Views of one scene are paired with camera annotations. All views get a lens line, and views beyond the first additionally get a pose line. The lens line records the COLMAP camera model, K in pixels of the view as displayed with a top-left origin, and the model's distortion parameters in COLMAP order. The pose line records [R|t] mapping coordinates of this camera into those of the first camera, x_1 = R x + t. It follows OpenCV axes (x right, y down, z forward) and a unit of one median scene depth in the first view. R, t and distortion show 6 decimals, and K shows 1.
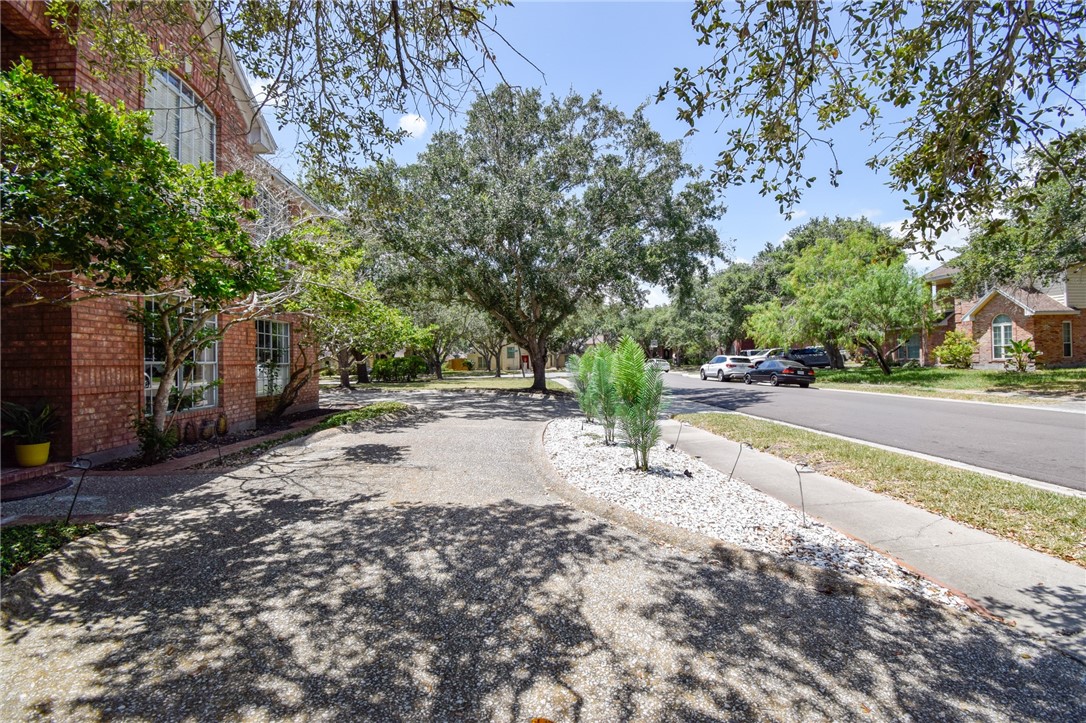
lens RADIAL K [[481.0, 0, 545.2], [0, 481.0, 361.7], [0, 0, 1]] dist [0.020971, -0.026837]
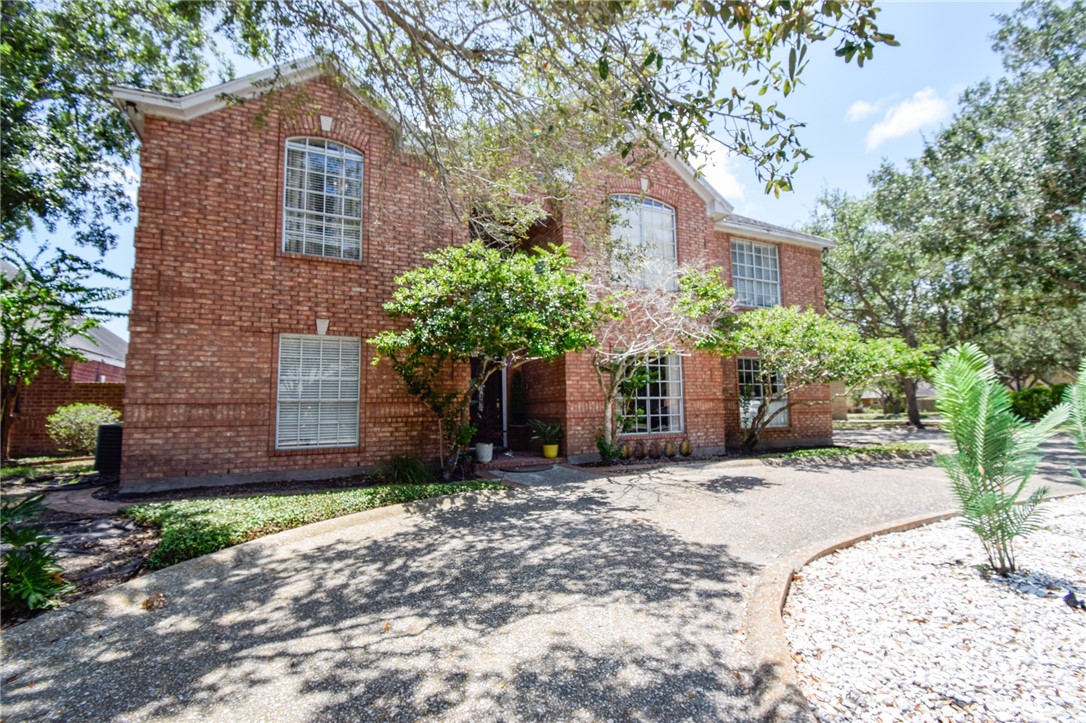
lens RADIAL K [[481.0, 0, 545.2], [0, 481.0, 361.7], [0, 0, 1]] dist [0.020971, -0.026837]
pose [[0.377638, -0.080451, -0.922452, 1.150158], [0.013766, 0.996596, -0.081282, 0.020805], [0.925851, 0.017997, 0.377460, 0.591047]]
